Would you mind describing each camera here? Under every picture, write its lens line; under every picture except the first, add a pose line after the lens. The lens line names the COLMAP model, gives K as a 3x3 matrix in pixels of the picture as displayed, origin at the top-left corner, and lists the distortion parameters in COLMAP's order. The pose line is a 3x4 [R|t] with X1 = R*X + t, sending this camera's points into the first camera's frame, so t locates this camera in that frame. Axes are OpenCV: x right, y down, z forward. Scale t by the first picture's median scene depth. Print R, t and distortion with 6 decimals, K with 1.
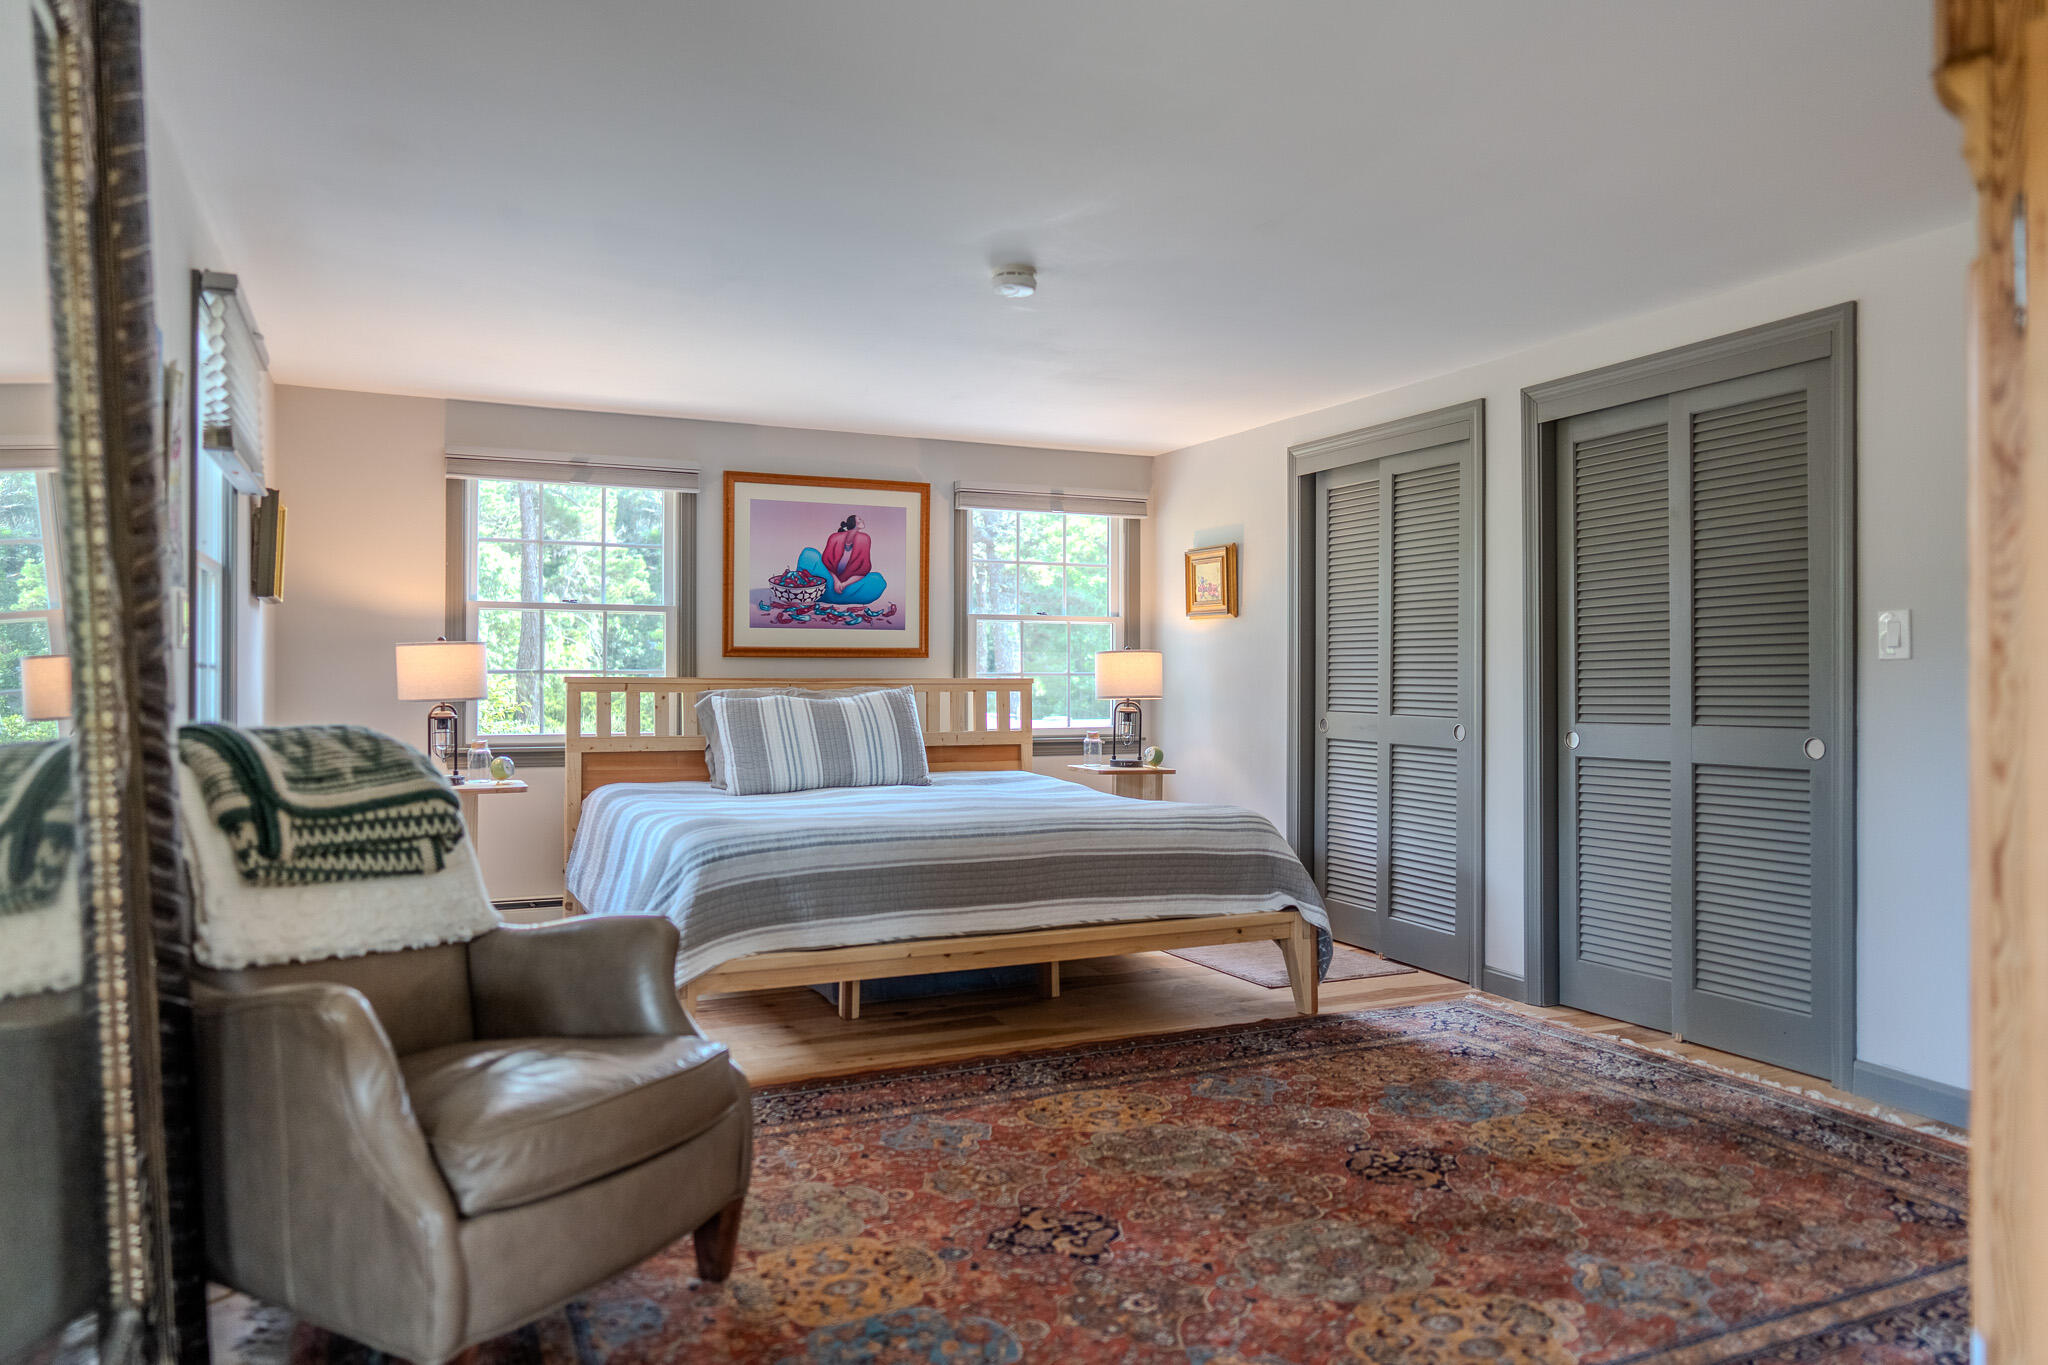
lens RADIAL K [[1365.8, 0, 1024.0], [0, 1365.8, 682.5], [0, 0, 1]] dist [0.002663, 0.001599]
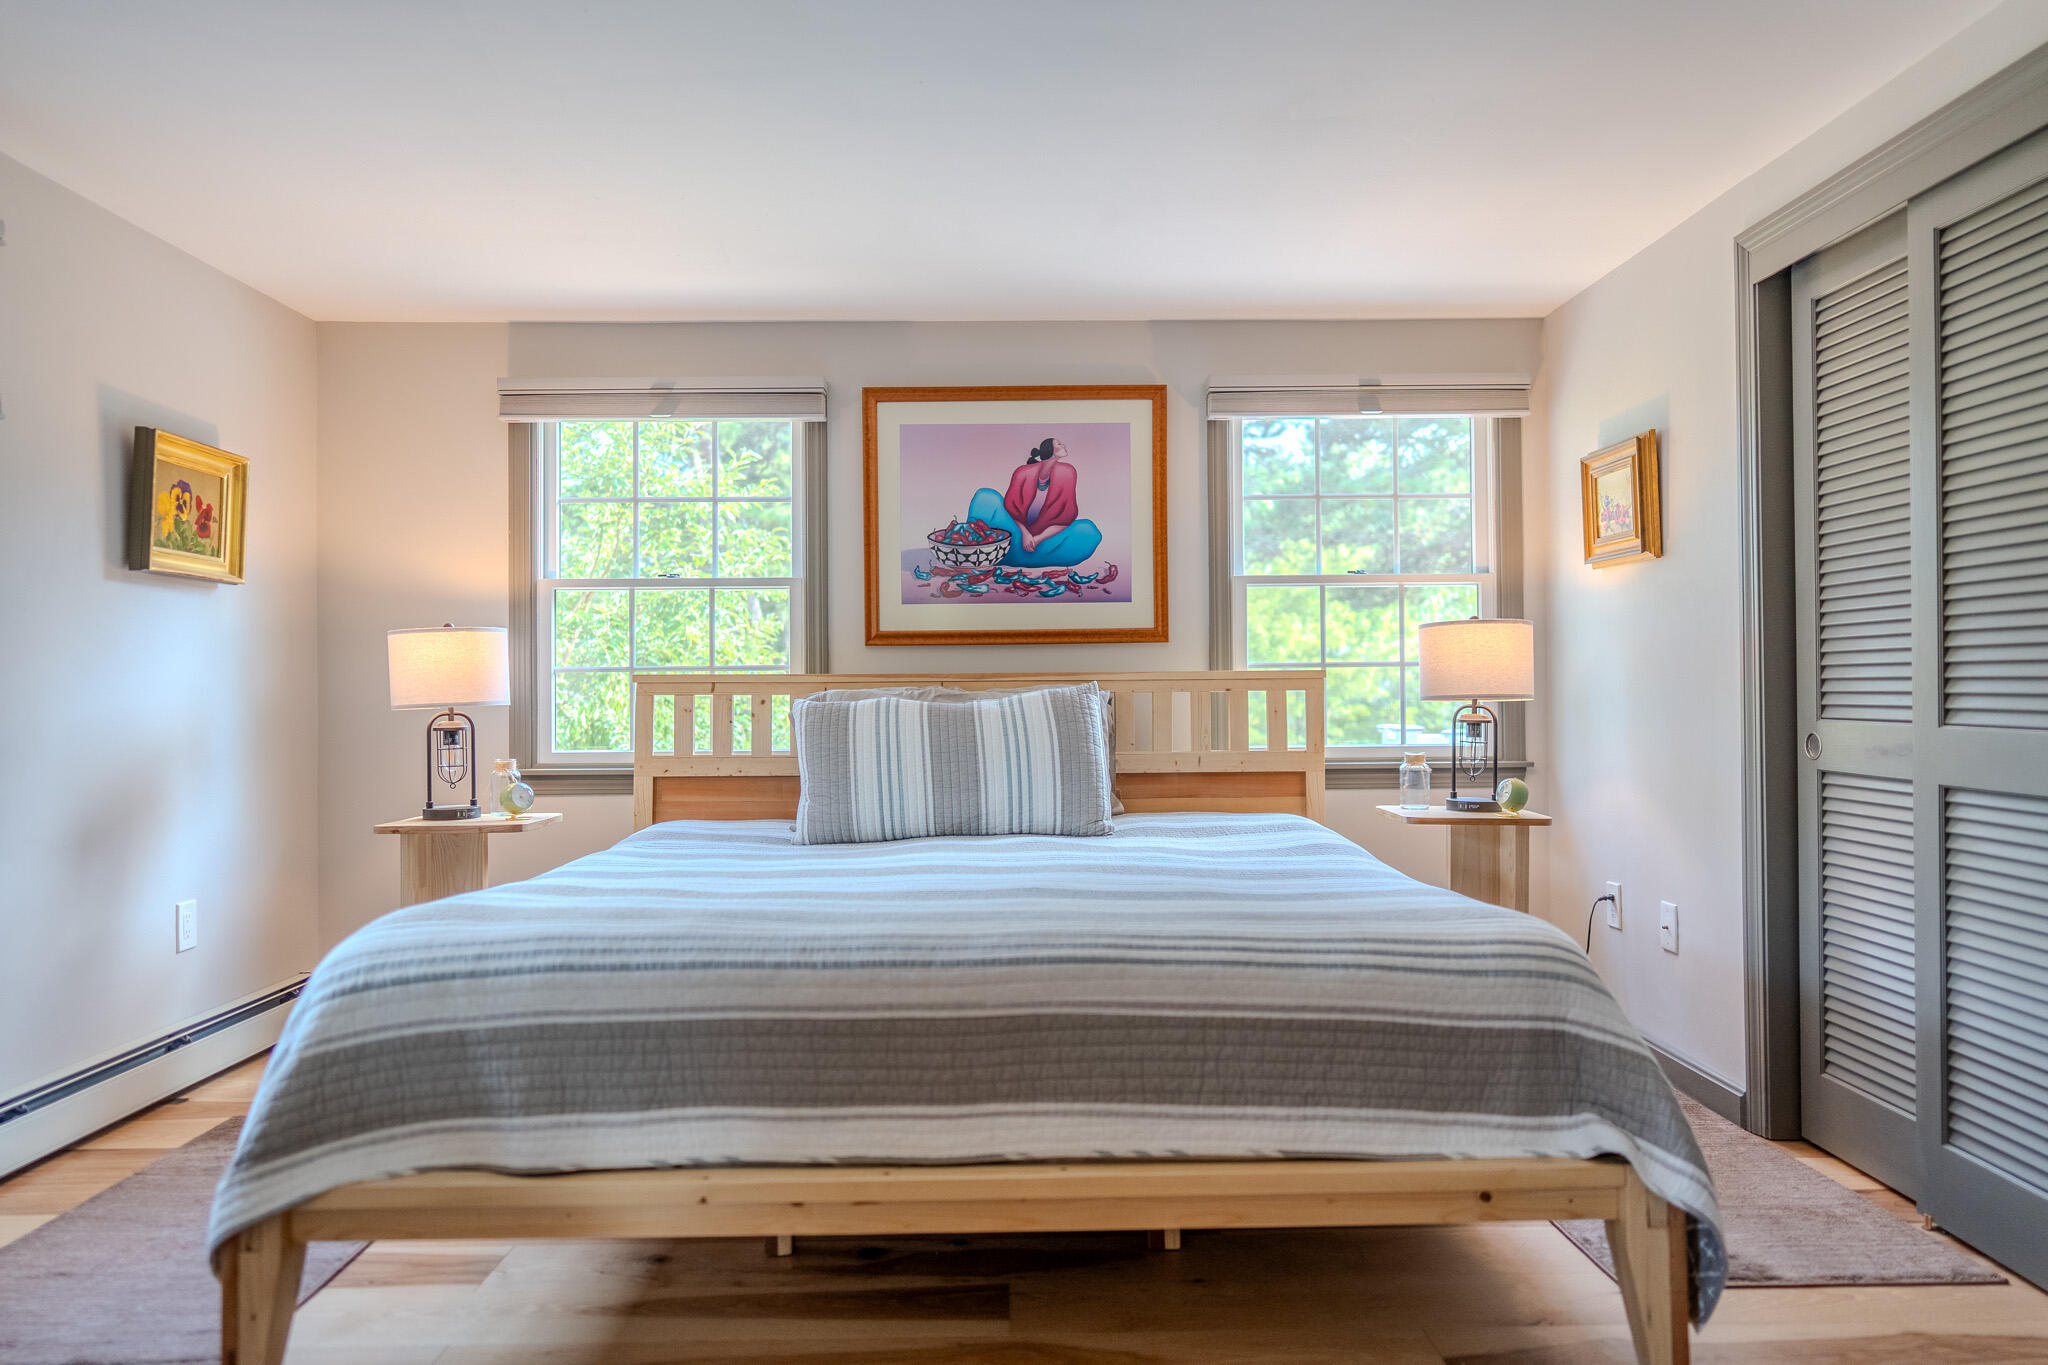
lens RADIAL K [[1365.8, 0, 1024.0], [0, 1365.8, 682.5], [0, 0, 1]] dist [0.002663, 0.001599]
pose [[0.913513, -0.013091, -0.406598, 0.150295], [0.009269, 0.999892, -0.011367, 0.009677], [0.406703, 0.006615, 0.913536, 0.378298]]
